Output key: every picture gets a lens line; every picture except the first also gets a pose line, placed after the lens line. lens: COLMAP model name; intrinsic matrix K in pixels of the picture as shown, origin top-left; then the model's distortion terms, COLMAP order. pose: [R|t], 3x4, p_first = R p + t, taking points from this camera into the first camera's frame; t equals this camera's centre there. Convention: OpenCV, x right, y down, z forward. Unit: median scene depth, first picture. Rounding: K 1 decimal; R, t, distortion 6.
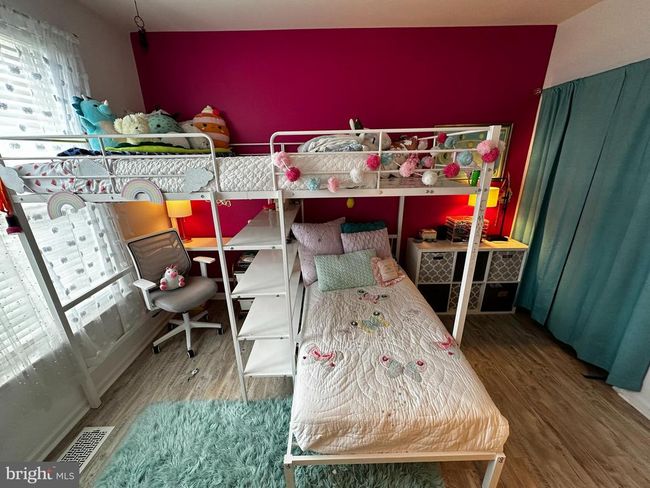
lens RADIAL K [[260.4, 0, 323.5], [0, 260.4, 245.2], [0, 0, 1]] dist [-0.000291, 0.000449]
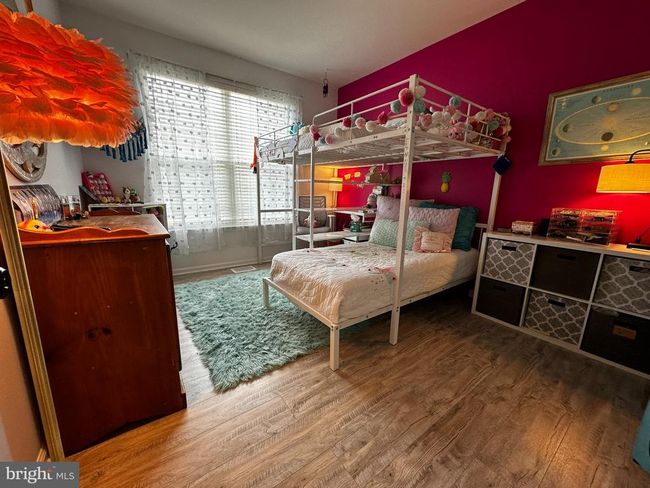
lens RADIAL K [[260.4, 0, 325.5], [0, 260.4, 243.5], [0, 0, 1]] dist [-0.000291, 0.000449]
pose [[0.586437, 0.191068, -0.787137, 0.846549], [-0.303270, 0.952890, 0.005358, 0.234633], [0.751078, 0.235573, 0.616755, 0.056219]]
